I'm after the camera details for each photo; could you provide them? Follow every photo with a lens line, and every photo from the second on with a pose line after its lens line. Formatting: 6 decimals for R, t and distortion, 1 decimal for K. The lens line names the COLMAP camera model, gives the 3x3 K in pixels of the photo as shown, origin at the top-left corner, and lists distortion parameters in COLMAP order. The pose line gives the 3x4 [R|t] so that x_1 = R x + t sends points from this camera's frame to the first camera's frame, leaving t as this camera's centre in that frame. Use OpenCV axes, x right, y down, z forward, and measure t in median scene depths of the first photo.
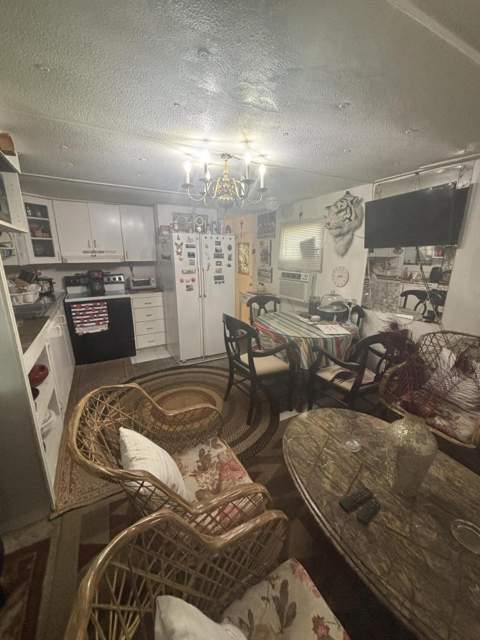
lens RADIAL K [[253.5, 0, 240.0], [0, 253.5, 320.0], [0, 0, 1]] dist [0.000424, -0.000163]
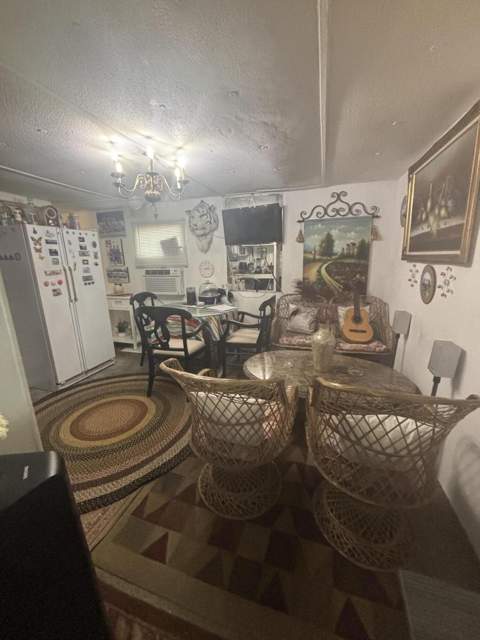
lens RADIAL K [[251.5, 0, 240.0], [0, 251.5, 320.0], [0, 0, 1]] dist [-0.020814, -0.000259]
pose [[0.720397, -0.183459, 0.668858, -0.331870], [0.196850, 0.978807, 0.056456, 0.034025], [-0.665040, 0.090994, 0.741243, 0.011783]]
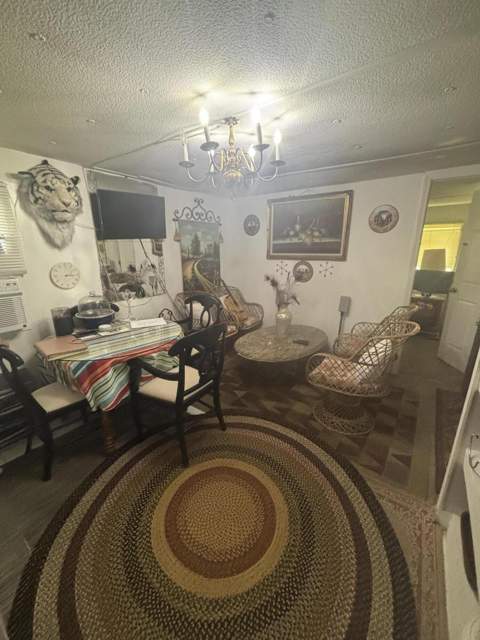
lens RADIAL K [[253.5, 0, 240.0], [0, 253.5, 320.0], [0, 0, 1]] dist [0.000424, -0.000163]
pose [[-0.413304, -0.250470, 0.875468, -0.501341], [0.229634, 0.901684, 0.366379, -0.199727], [-0.881163, 0.352464, -0.315154, 0.787807]]
